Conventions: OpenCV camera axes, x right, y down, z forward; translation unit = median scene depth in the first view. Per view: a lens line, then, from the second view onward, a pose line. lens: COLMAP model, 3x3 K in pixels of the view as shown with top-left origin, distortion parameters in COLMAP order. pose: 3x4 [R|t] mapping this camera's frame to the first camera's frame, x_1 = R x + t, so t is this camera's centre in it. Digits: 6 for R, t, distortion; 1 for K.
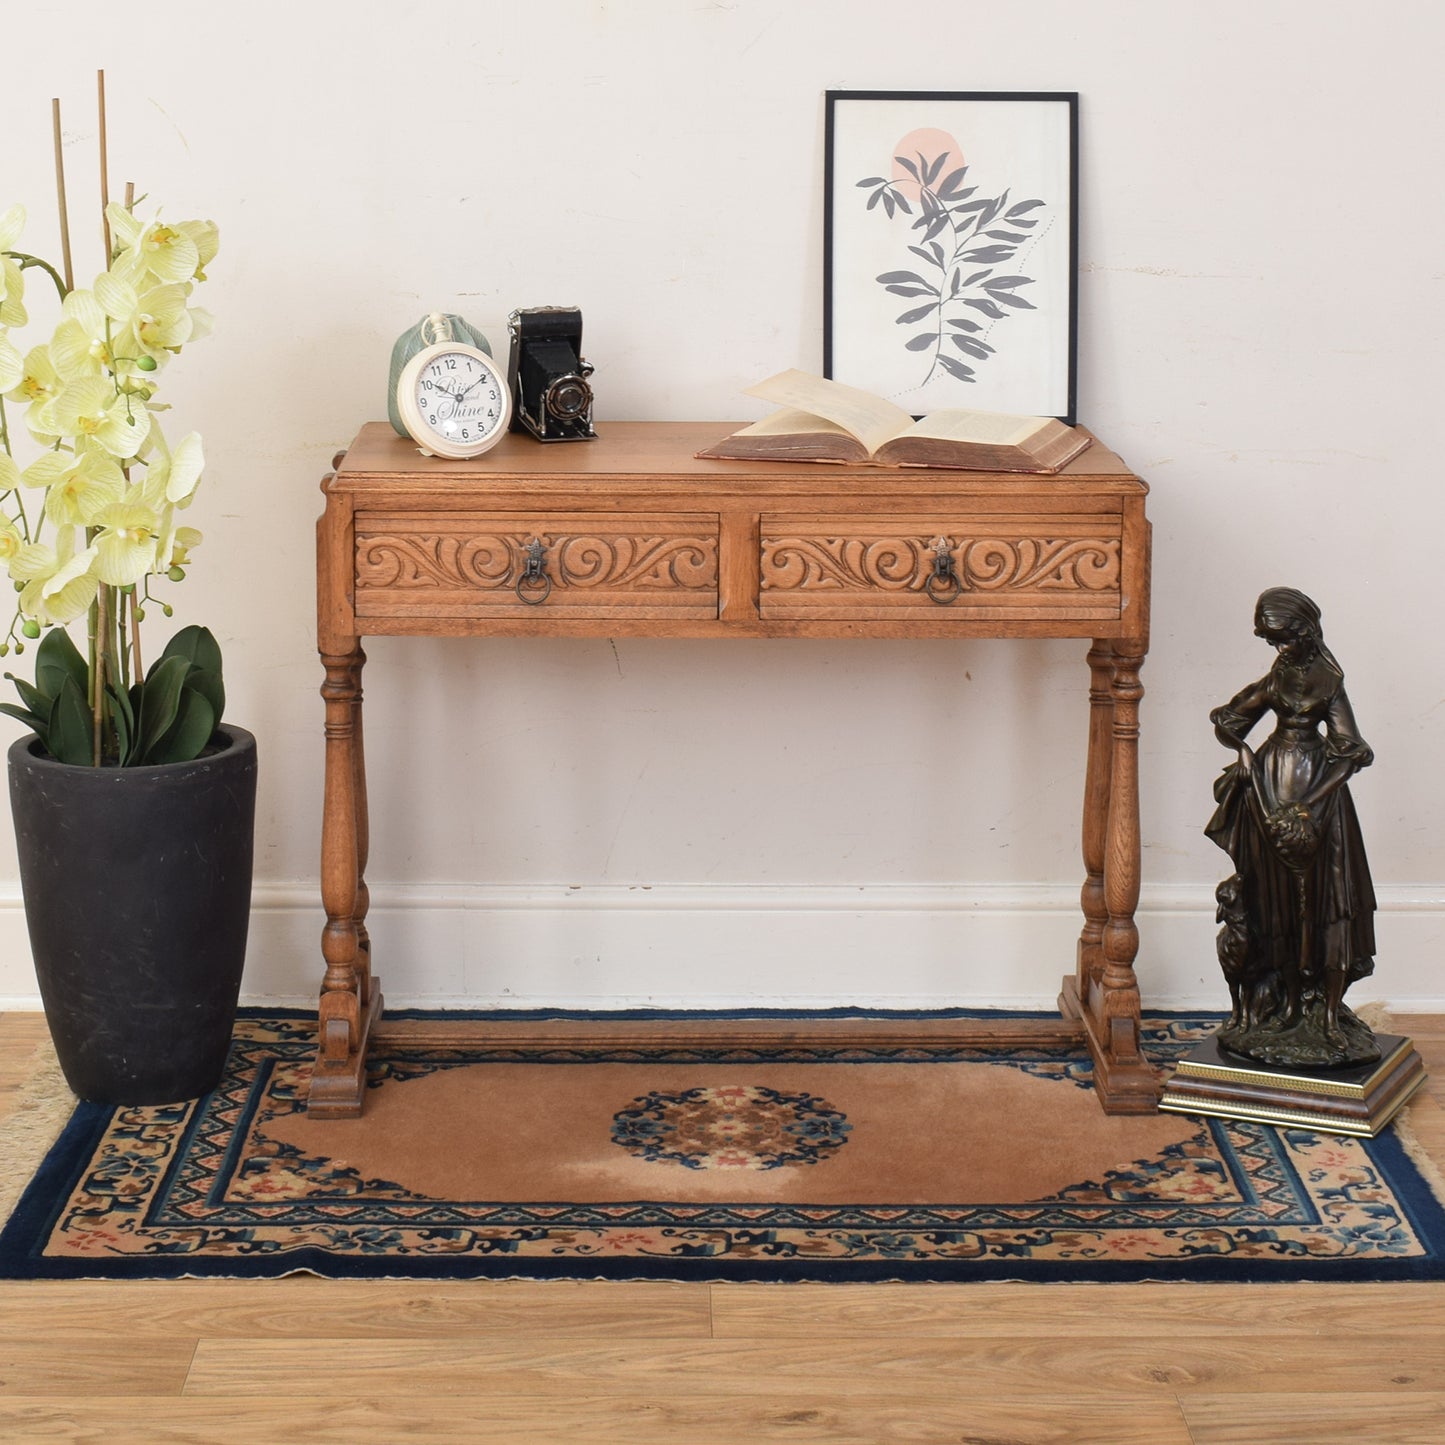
lens RADIAL K [[3431.0, 0, 726.0], [0, 3431.0, 486.4], [0, 0, 1]] dist [0.001466, -1.016884]
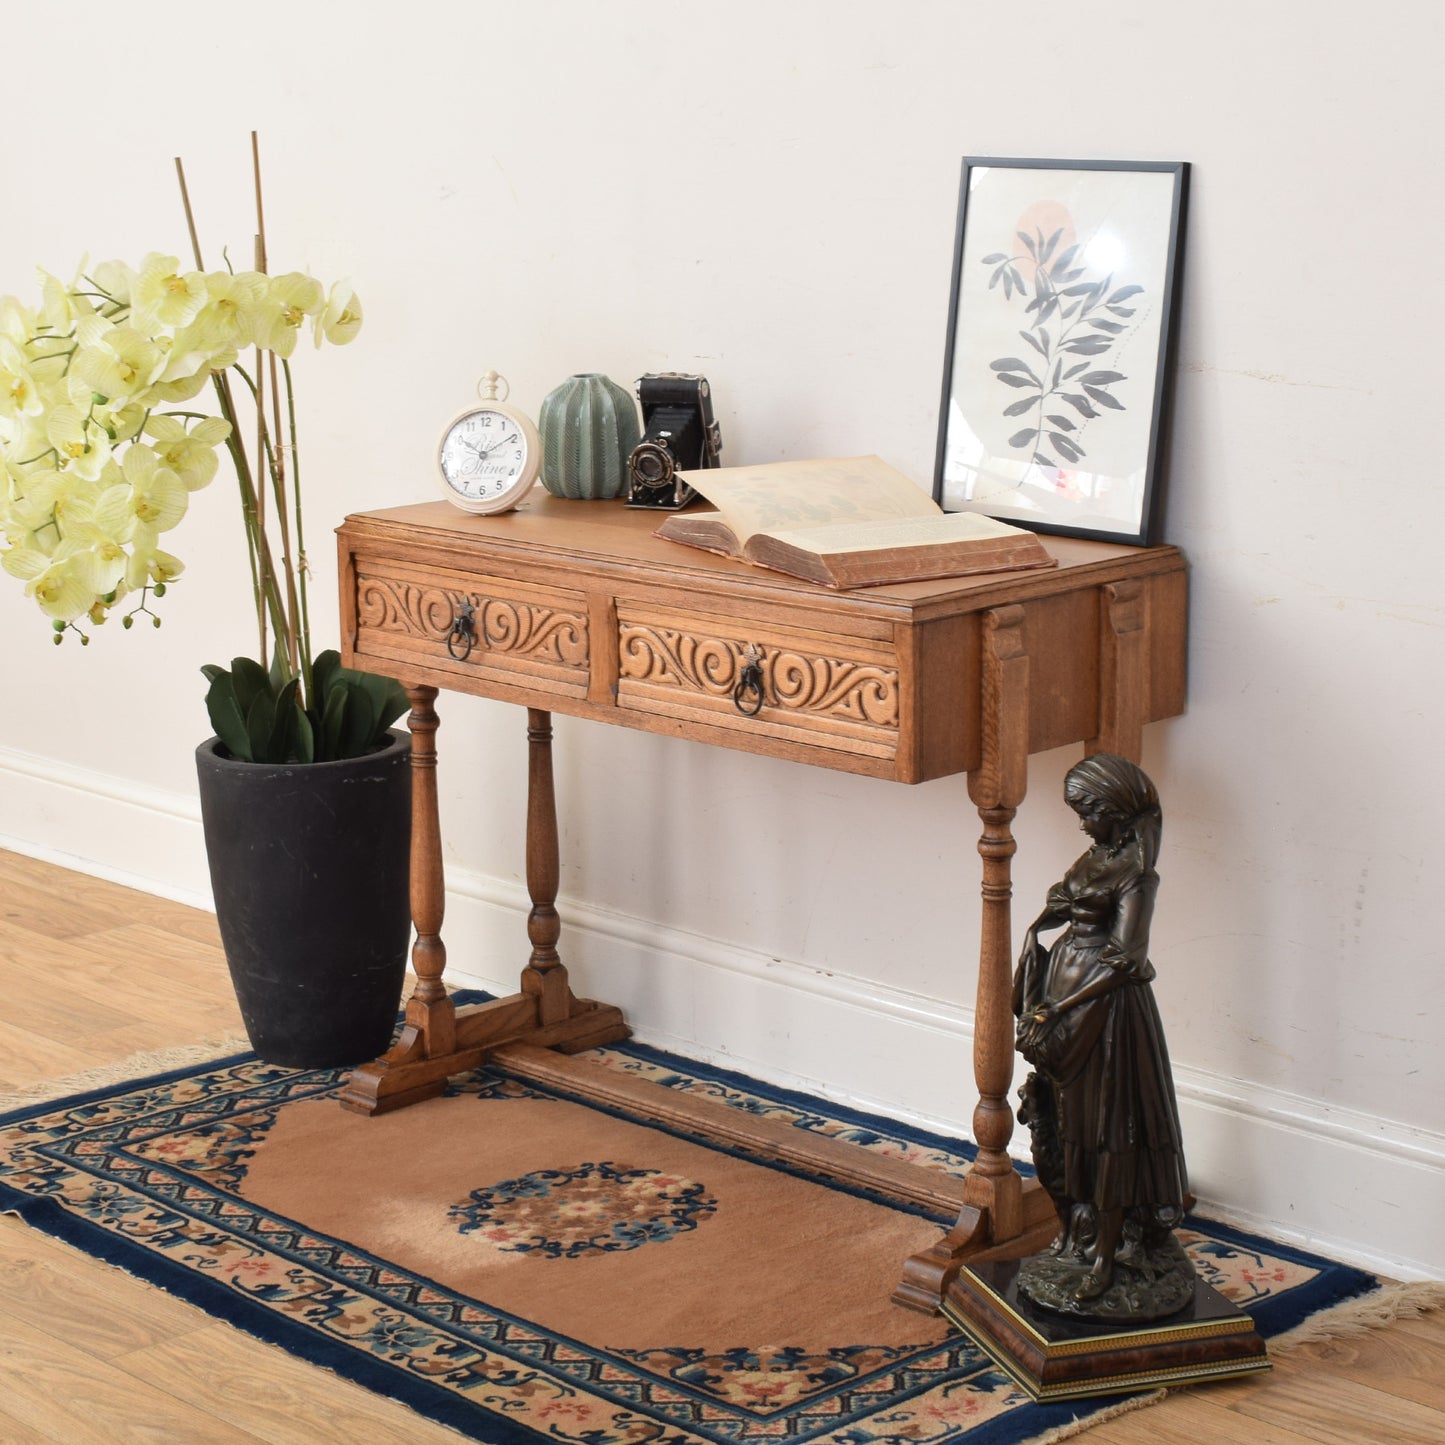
lens RADIAL K [[3209.8, 0, 722.5], [0, 3209.8, 722.5], [0, 0, 1]] dist [-0.068381, -0.168216]
pose [[0.684015, 0.138021, -0.716292, 0.683057], [-0.087524, 0.990372, 0.107253, -0.056769], [0.724198, -0.010670, 0.689509, 0.394064]]
